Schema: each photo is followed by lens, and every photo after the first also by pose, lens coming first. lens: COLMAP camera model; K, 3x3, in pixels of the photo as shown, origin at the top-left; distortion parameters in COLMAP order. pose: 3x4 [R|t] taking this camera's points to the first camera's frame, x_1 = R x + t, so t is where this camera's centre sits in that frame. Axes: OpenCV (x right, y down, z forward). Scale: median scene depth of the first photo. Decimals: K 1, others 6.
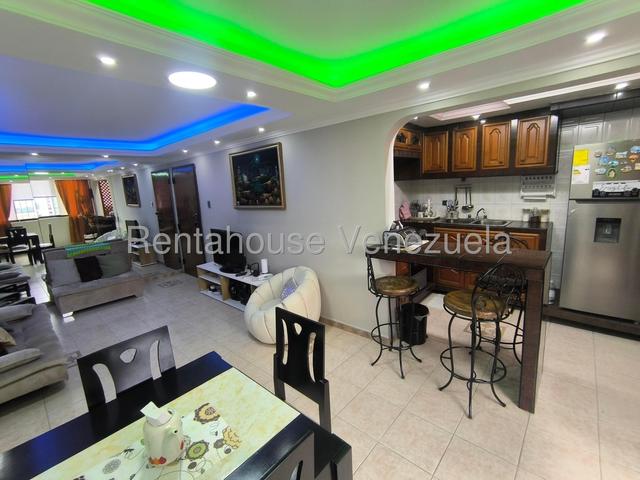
lens RADIAL K [[290.8, 0, 321.0], [0, 290.8, 235.4], [0, 0, 1]] dist [-0.028093, 0.013598]
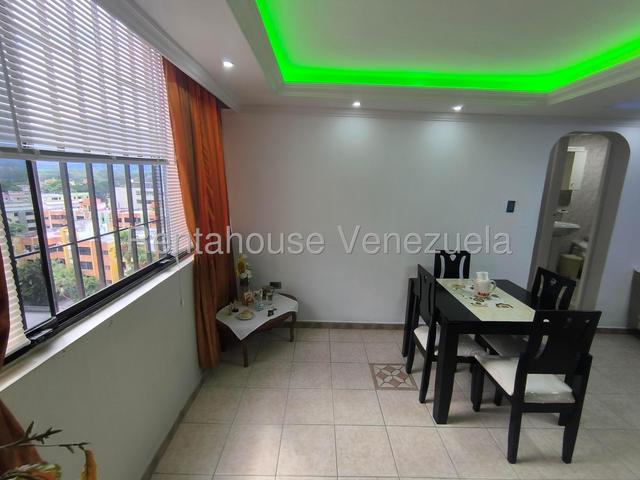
lens RADIAL K [[290.8, 0, 321.0], [0, 290.8, 235.4], [0, 0, 1]] dist [-0.028093, 0.013598]
pose [[-0.742178, 0.163611, -0.649925, 0.491677], [-0.102990, 0.930384, 0.351822, -0.103548], [0.662242, 0.328050, -0.673660, 0.402387]]
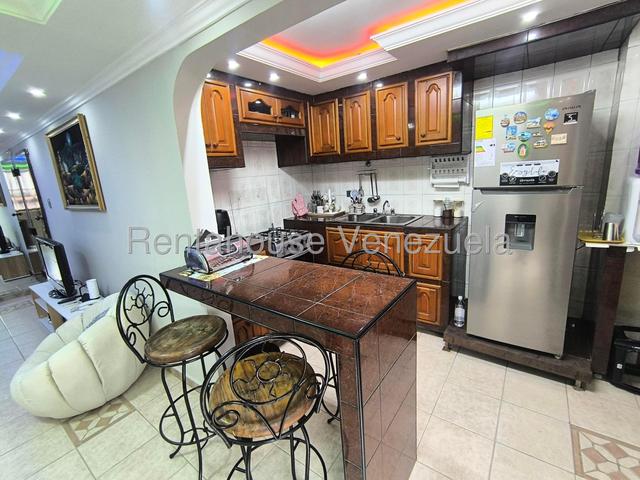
lens RADIAL K [[294.3, 0, 319.4], [0, 294.3, 234.7], [0, 0, 1]] dist [-0.047128, 0.029841]
pose [[0.995418, -0.037846, 0.087806, 0.328147], [0.034669, 0.998698, 0.037423, -0.039881], [-0.089108, -0.034207, 0.995434, 0.244669]]
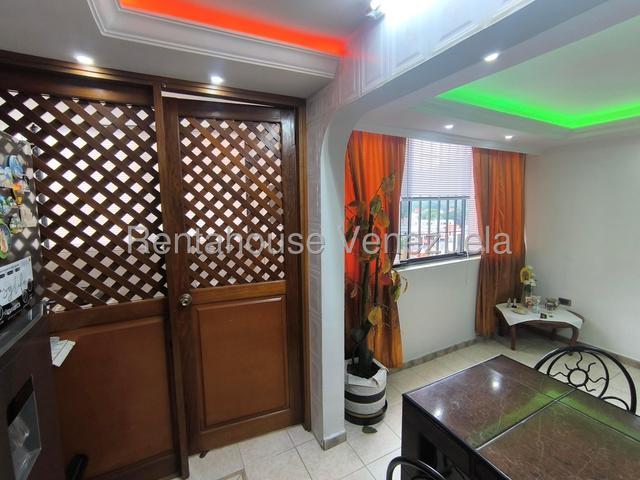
lens RADIAL K [[294.3, 0, 319.4], [0, 294.3, 234.7], [0, 0, 1]] dist [-0.047128, 0.029841]
pose [[-0.931111, 0.023202, 0.363998, 0.449845], [0.120131, 0.961799, 0.245989, -0.182206], [-0.344385, 0.272771, -0.898329, 0.830916]]
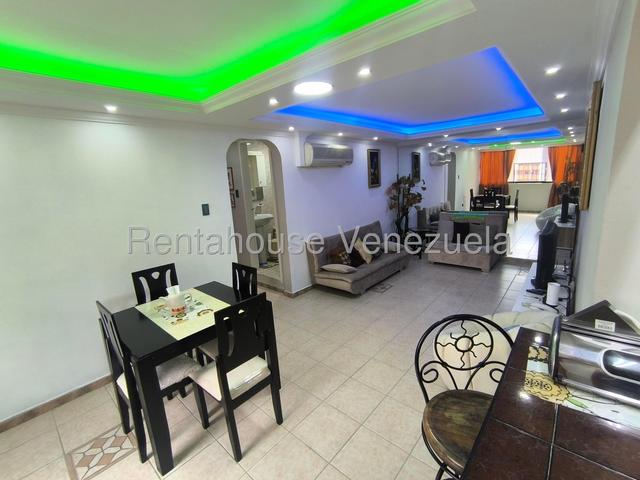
lens RADIAL K [[290.8, 0, 321.0], [0, 290.8, 235.4], [0, 0, 1]] dist [-0.028093, 0.013598]
pose [[0.007064, 0.244780, -0.969553, 0.390413], [-0.112488, 0.963618, 0.242462, -0.118030], [0.993628, 0.107350, 0.034342, 0.494068]]
